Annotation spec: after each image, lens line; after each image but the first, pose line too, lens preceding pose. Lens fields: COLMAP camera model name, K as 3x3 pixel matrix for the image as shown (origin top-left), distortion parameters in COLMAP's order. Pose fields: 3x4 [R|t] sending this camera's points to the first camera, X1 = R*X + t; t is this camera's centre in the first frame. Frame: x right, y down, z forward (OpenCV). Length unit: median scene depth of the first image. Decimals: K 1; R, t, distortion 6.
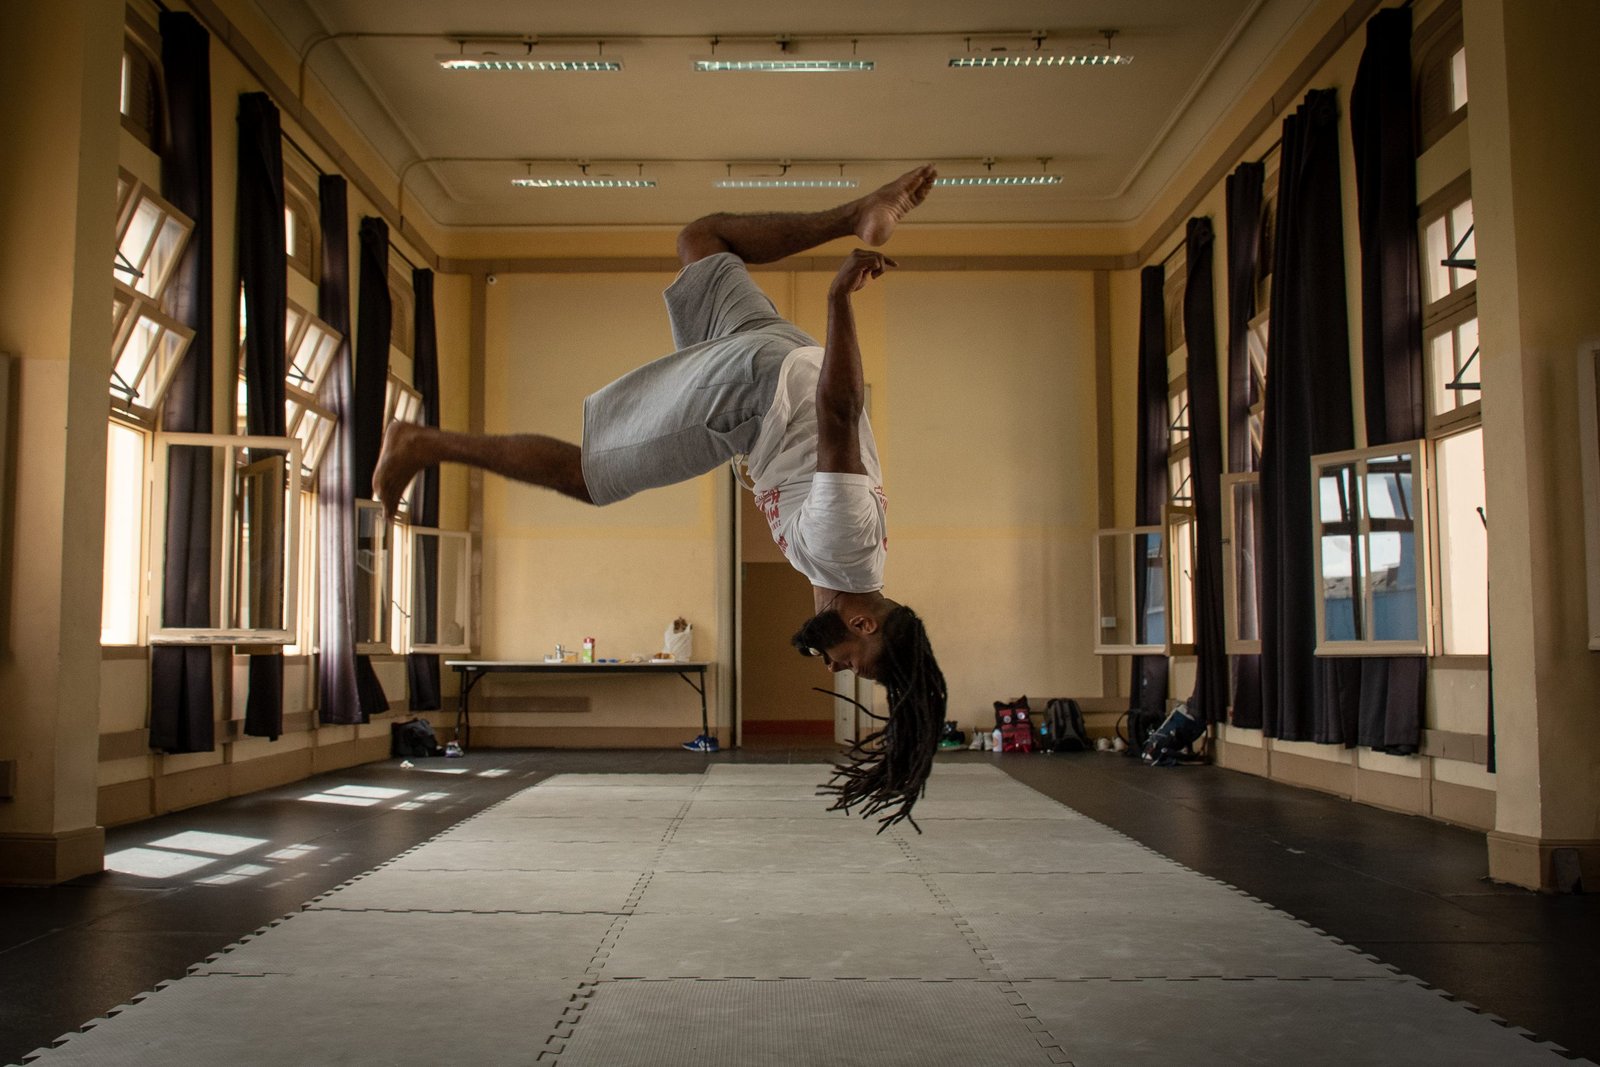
lens RADIAL K [[1628.3, 0, 746.5], [0, 1628.3, 511.2], [0, 0, 1]] dist [-0.019071, -0.003566]
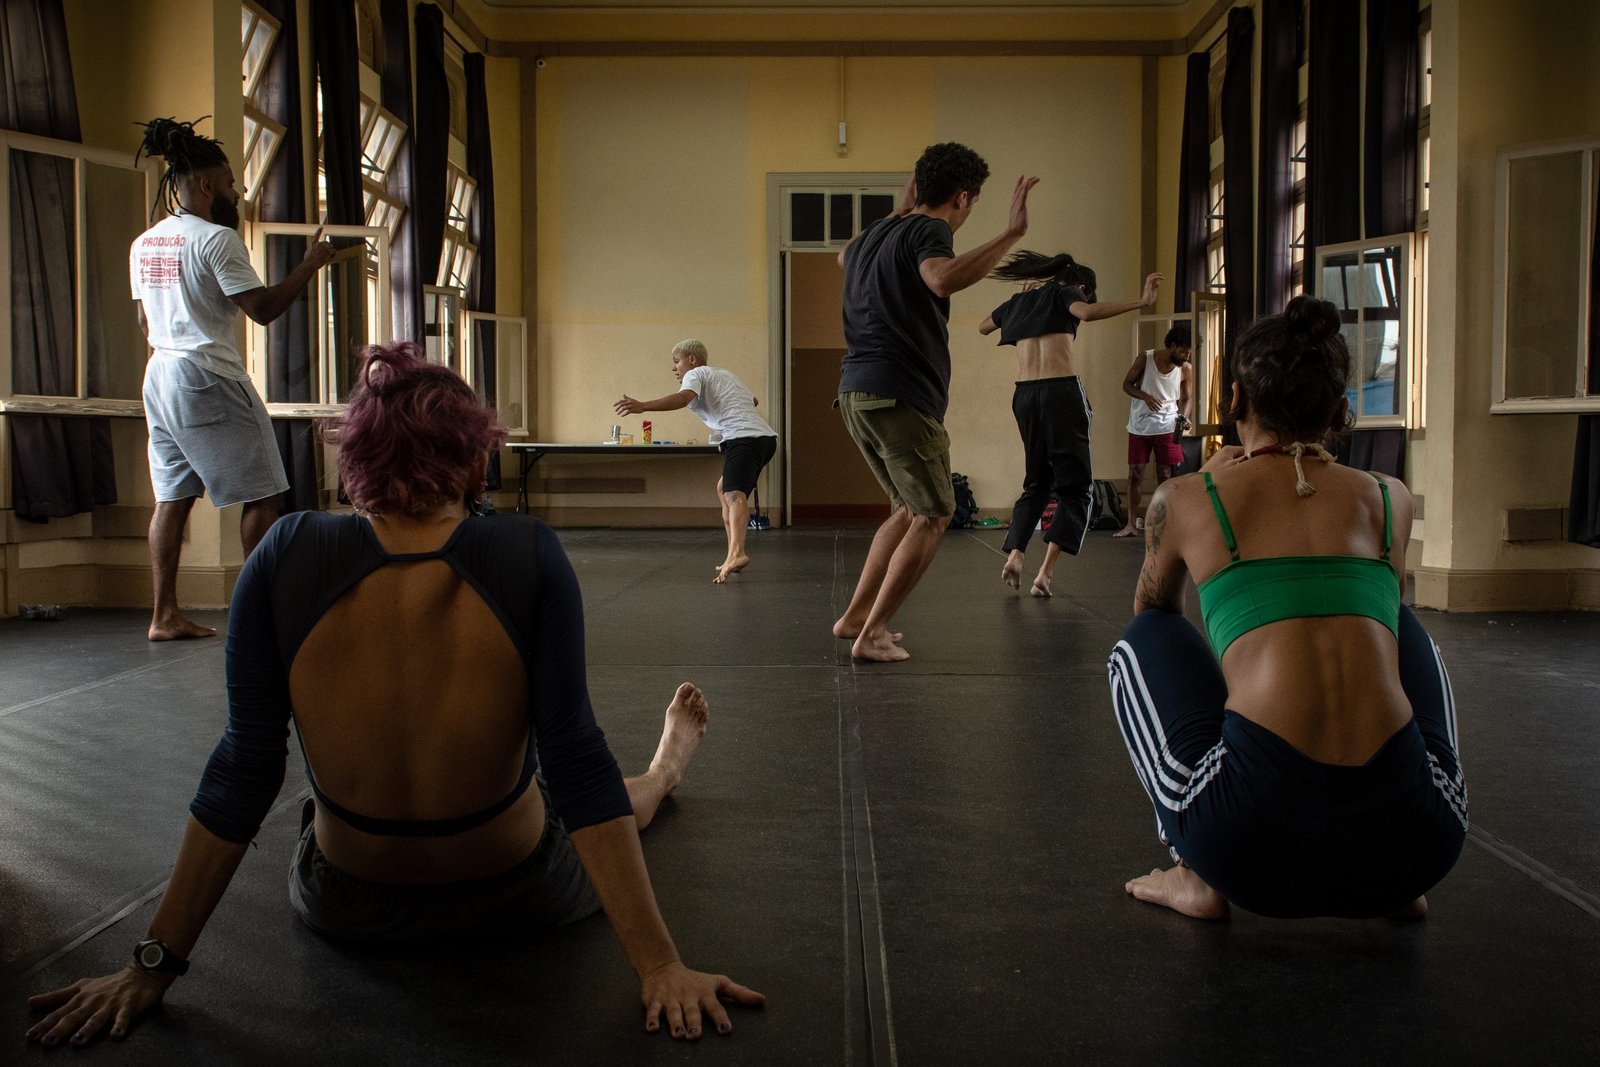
lens RADIAL K [[1765.5, 0, 818.8], [0, 1765.5, 527.9], [0, 0, 1]] dist [0.013645, -0.001782]
pose [[0.999904, 0.000079, 0.013834, -0.001594], [-0.001869, 0.991591, 0.129394, -0.000038], [-0.013708, -0.129408, 0.991497, -0.157032]]
